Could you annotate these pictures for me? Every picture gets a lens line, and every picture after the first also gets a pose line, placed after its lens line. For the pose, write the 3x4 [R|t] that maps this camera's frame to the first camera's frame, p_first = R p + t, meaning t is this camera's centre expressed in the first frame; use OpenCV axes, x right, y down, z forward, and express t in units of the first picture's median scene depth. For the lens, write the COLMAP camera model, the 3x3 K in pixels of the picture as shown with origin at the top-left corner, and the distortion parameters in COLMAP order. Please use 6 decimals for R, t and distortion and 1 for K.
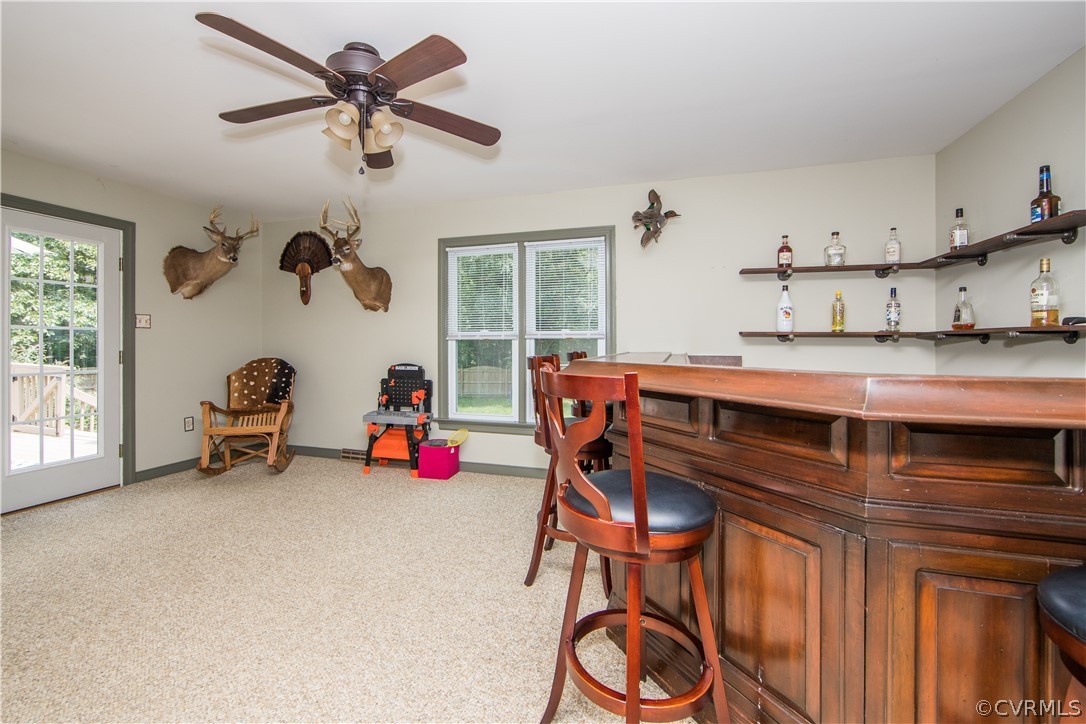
lens RADIAL K [[475.5, 0, 570.5], [0, 475.5, 345.4], [0, 0, 1]] dist [-0.001442, 0.000217]
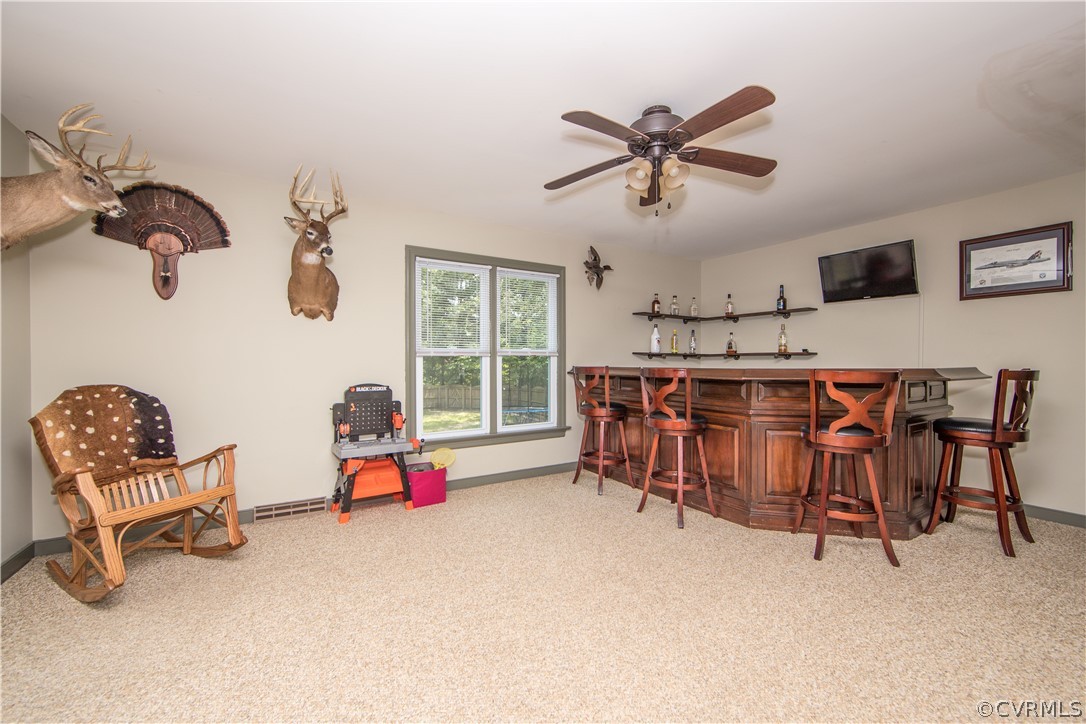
lens RADIAL K [[436.2, 0, 550.3], [0, 436.2, 364.9], [0, 0, 1]] dist [-0.006830, 0.000209]
pose [[0.637142, -0.007894, 0.770706, -0.781064], [0.006572, 0.999967, 0.004809, 0.003360], [-0.770718, 0.002001, 0.637173, 0.270362]]
